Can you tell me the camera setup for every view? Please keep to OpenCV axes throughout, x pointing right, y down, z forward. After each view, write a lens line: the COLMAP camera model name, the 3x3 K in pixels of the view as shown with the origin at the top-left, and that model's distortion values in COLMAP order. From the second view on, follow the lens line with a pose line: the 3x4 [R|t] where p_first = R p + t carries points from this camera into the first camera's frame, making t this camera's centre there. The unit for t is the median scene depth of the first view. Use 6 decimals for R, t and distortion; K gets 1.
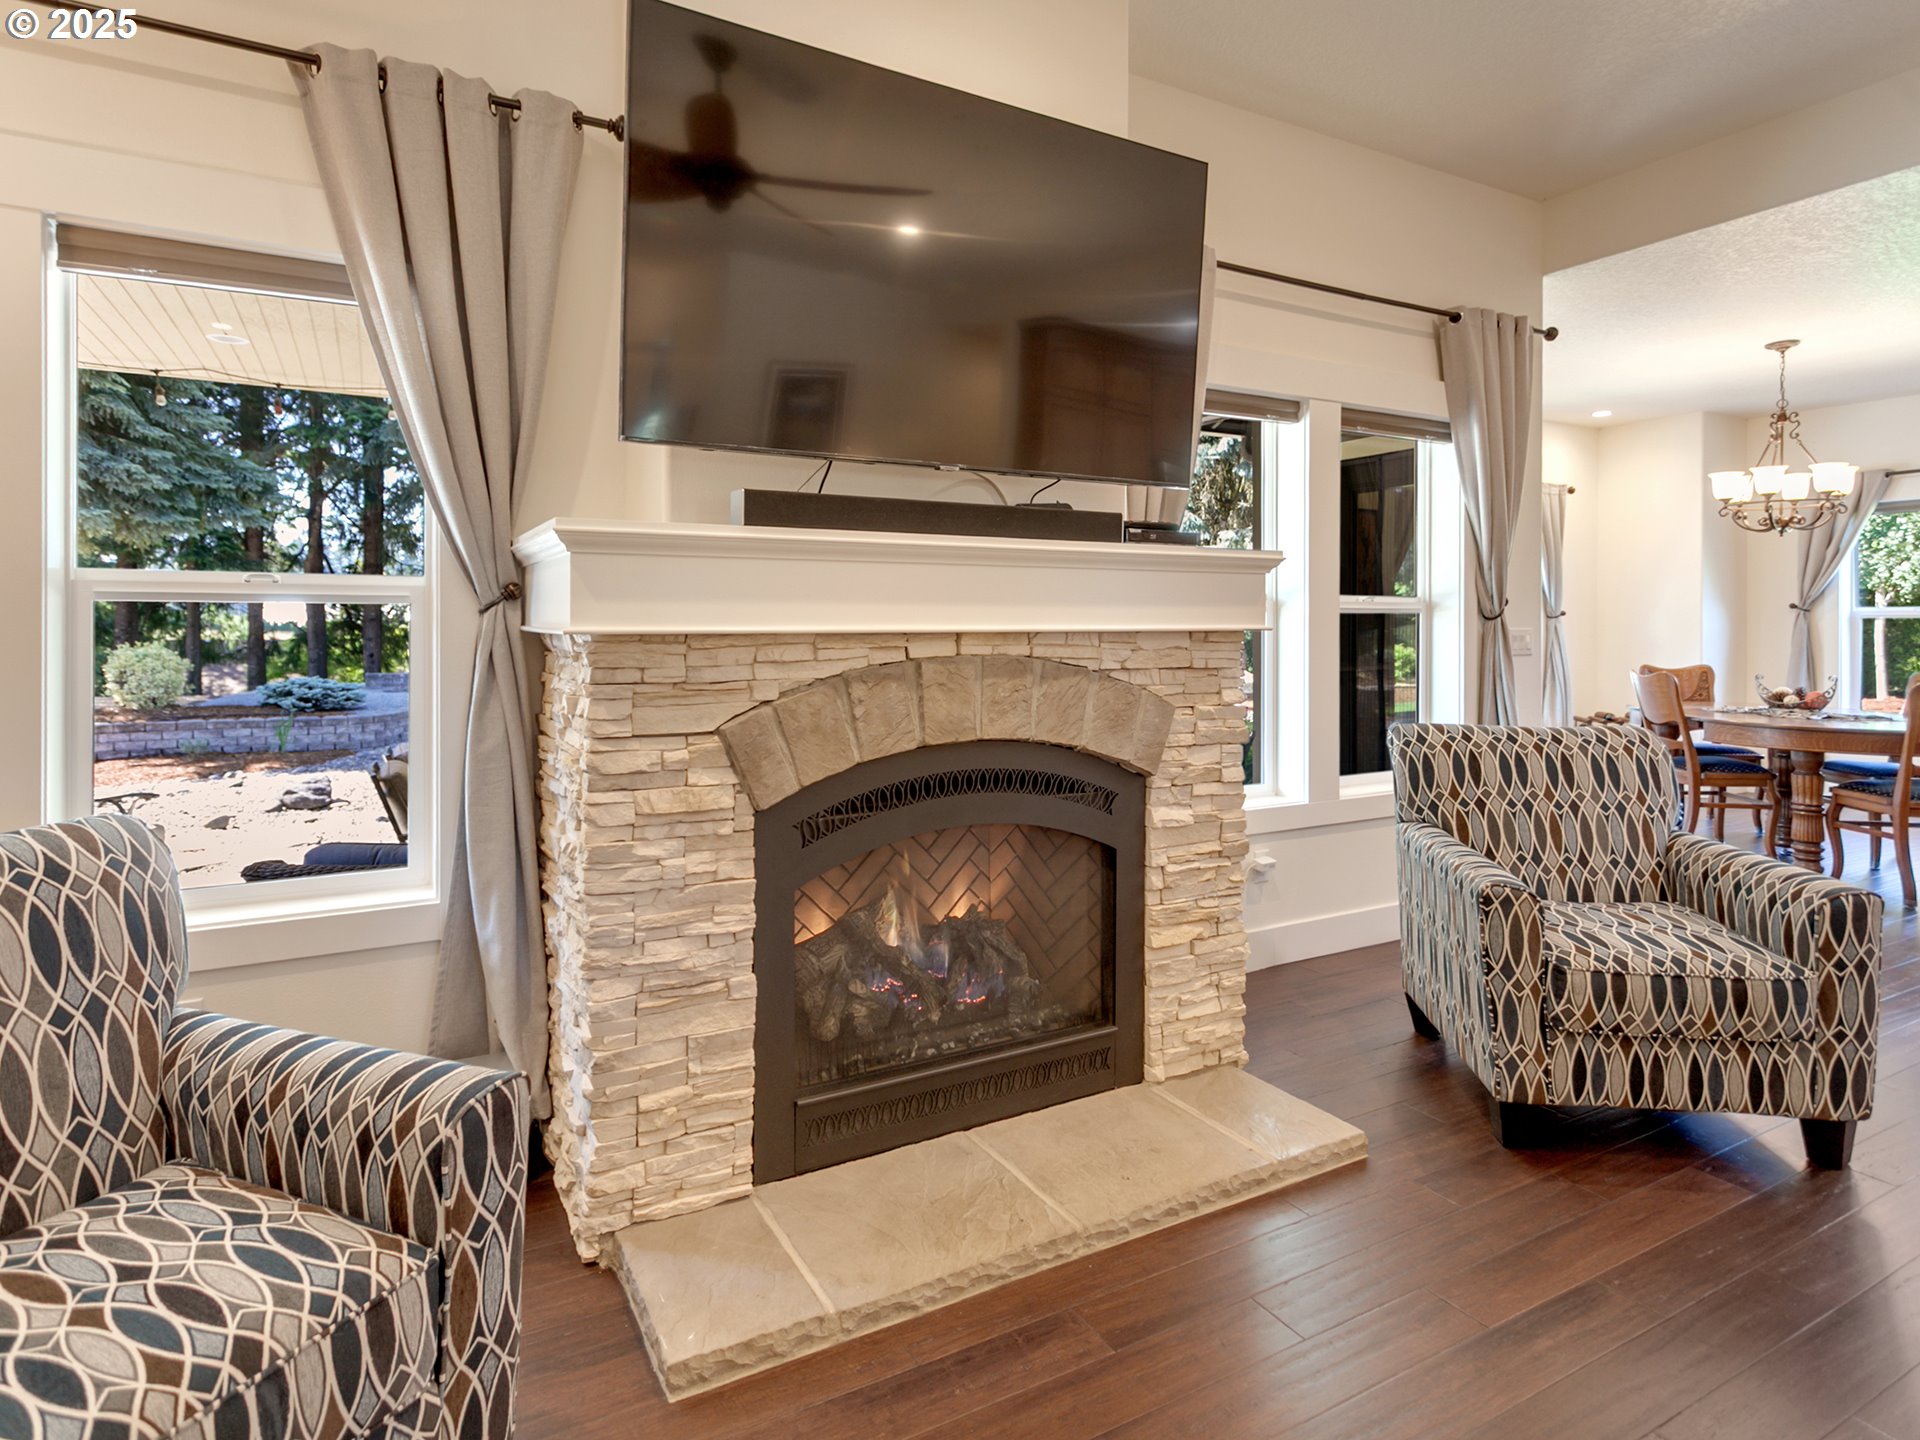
lens RADIAL K [[1055.0, 0, 960.0], [0, 1055.0, 627.0], [0, 0, 1]] dist [0.000605, 0.000357]
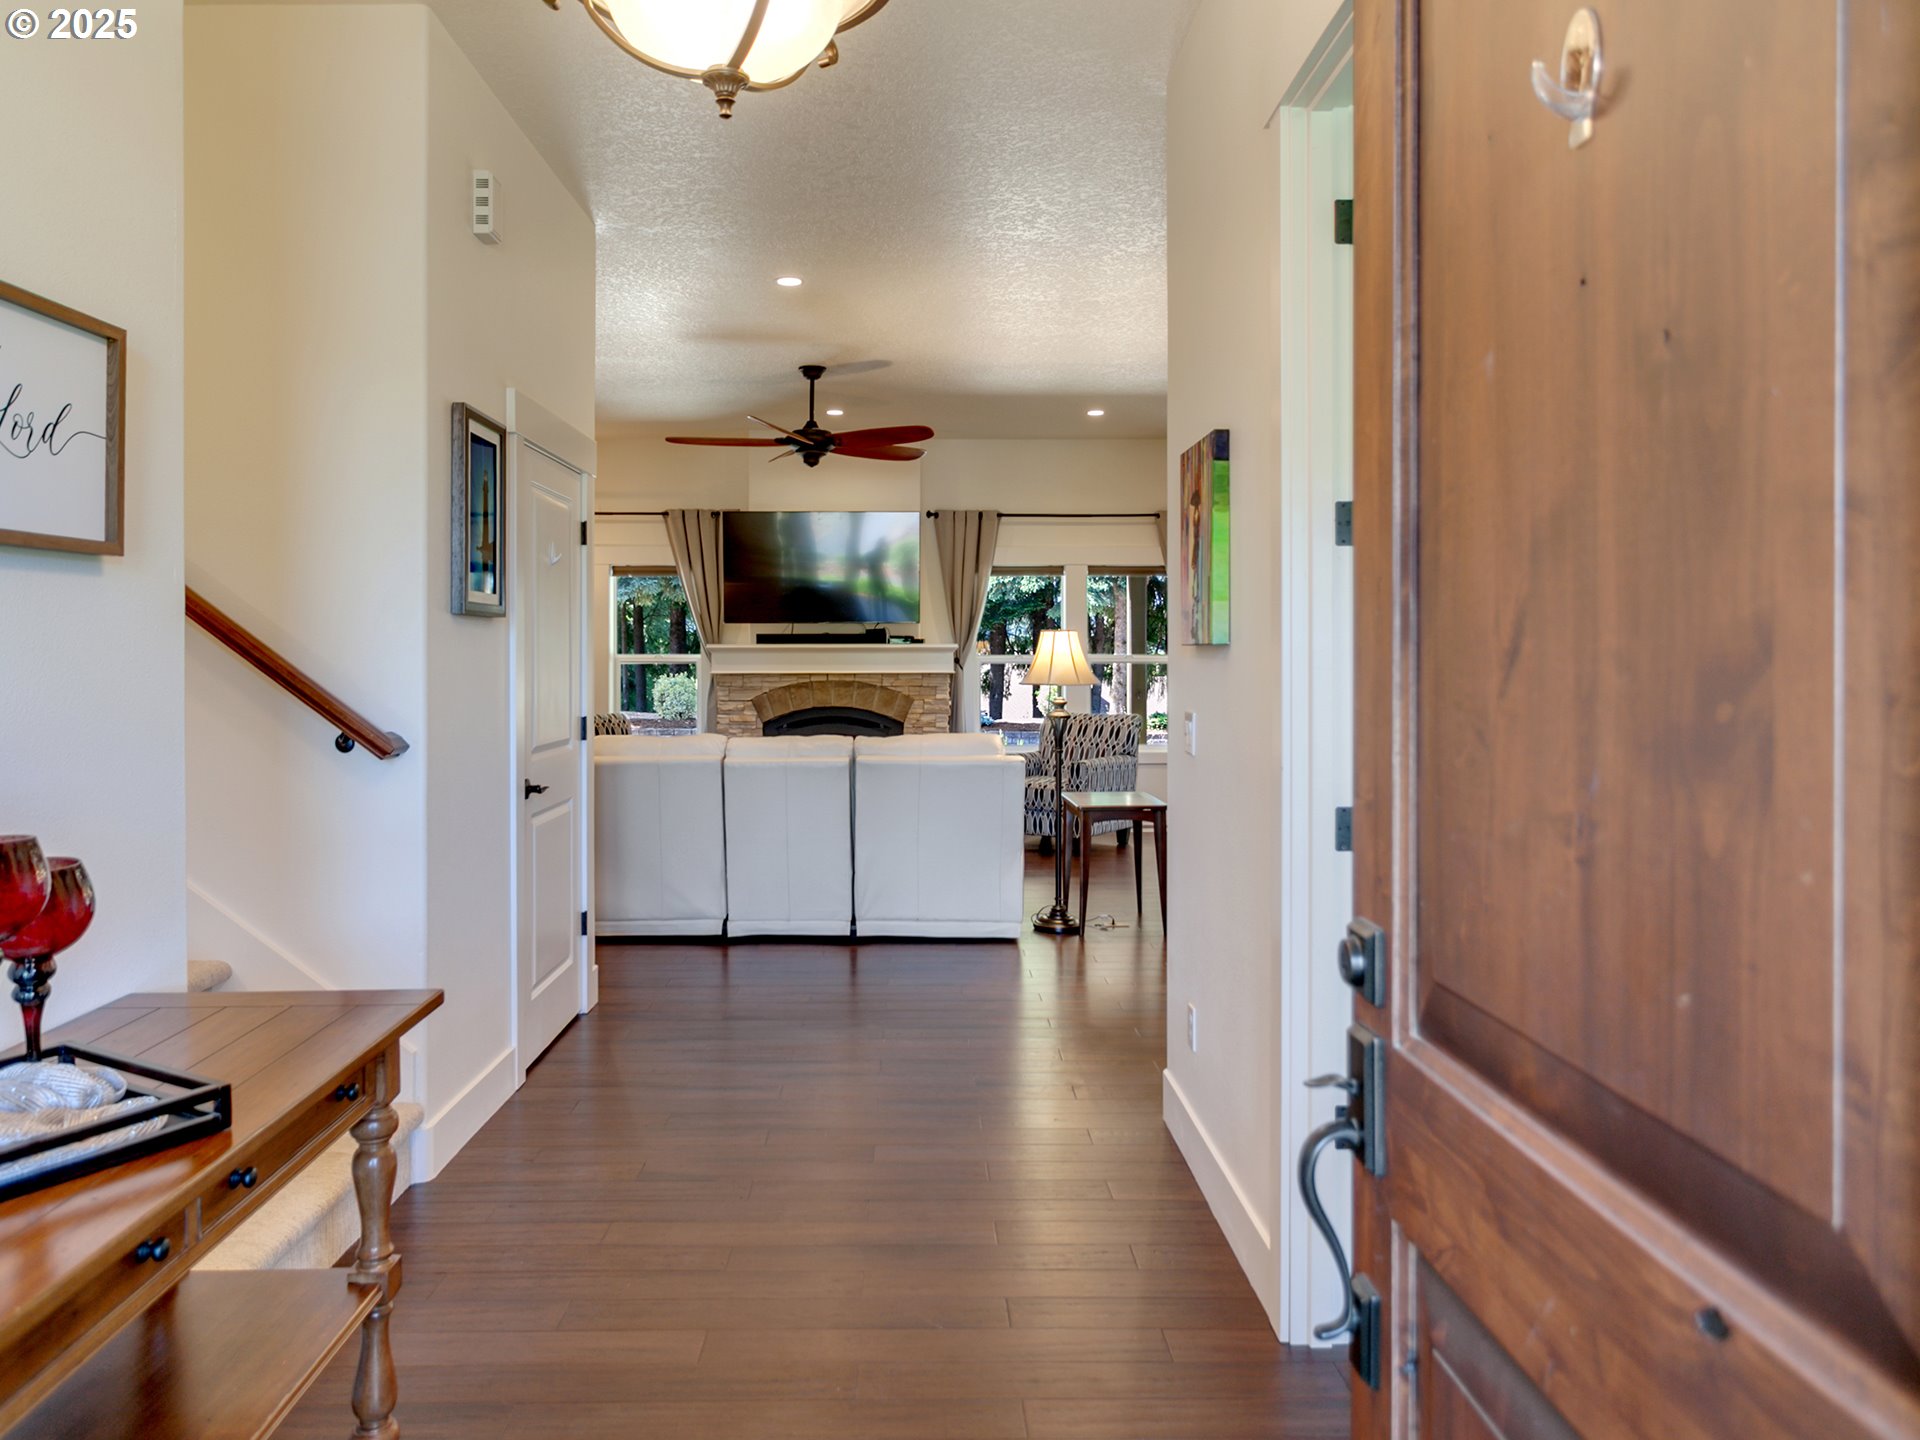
lens RADIAL K [[1311.1, 0, 984.2], [0, 1311.1, 720.4], [0, 0, 1]] dist [-0.062241, 0.030499]
pose [[0.901084, 0.021255, -0.433124, 2.294787], [-0.000595, 0.998858, 0.047780, -0.045903], [0.433644, -0.042796, 0.900067, -2.553305]]
